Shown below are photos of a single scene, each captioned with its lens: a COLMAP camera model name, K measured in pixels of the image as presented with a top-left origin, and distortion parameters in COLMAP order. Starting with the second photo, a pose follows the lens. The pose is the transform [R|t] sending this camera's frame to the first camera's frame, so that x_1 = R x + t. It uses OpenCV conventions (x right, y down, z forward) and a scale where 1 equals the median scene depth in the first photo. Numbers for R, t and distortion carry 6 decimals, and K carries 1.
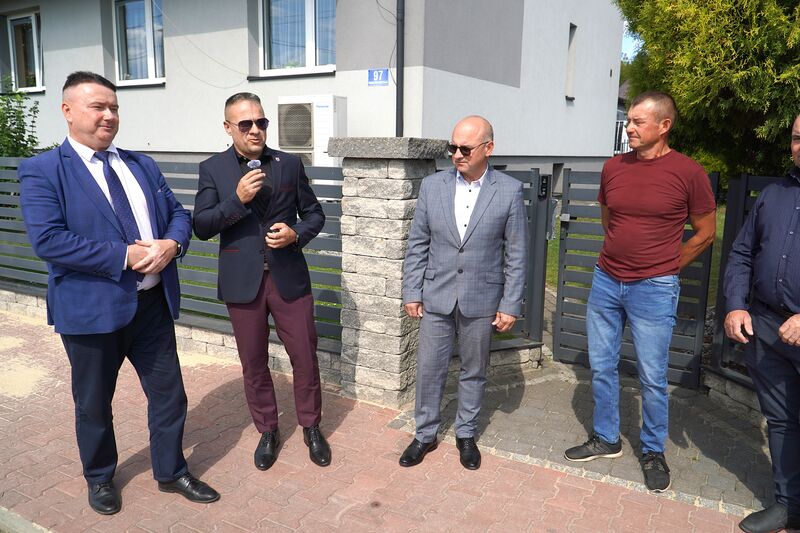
lens RADIAL K [[660.5, 0, 400.0], [0, 660.5, 266.5], [0, 0, 1]] dist [-0.004188, 0.055611]
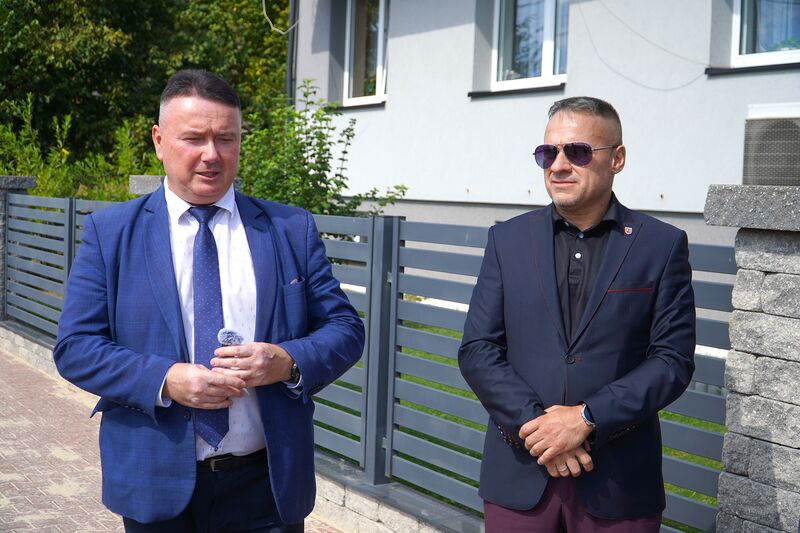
lens RADIAL K [[1268.9, 0, 400.0], [0, 1268.9, 266.5], [0, 0, 1]] dist [0.006167, -0.032143]
pose [[0.866544, 0.050808, -0.496508, 0.100756], [-0.113212, 0.988884, -0.096393, -0.014503], [0.486091, 0.139740, 0.862664, 0.066015]]
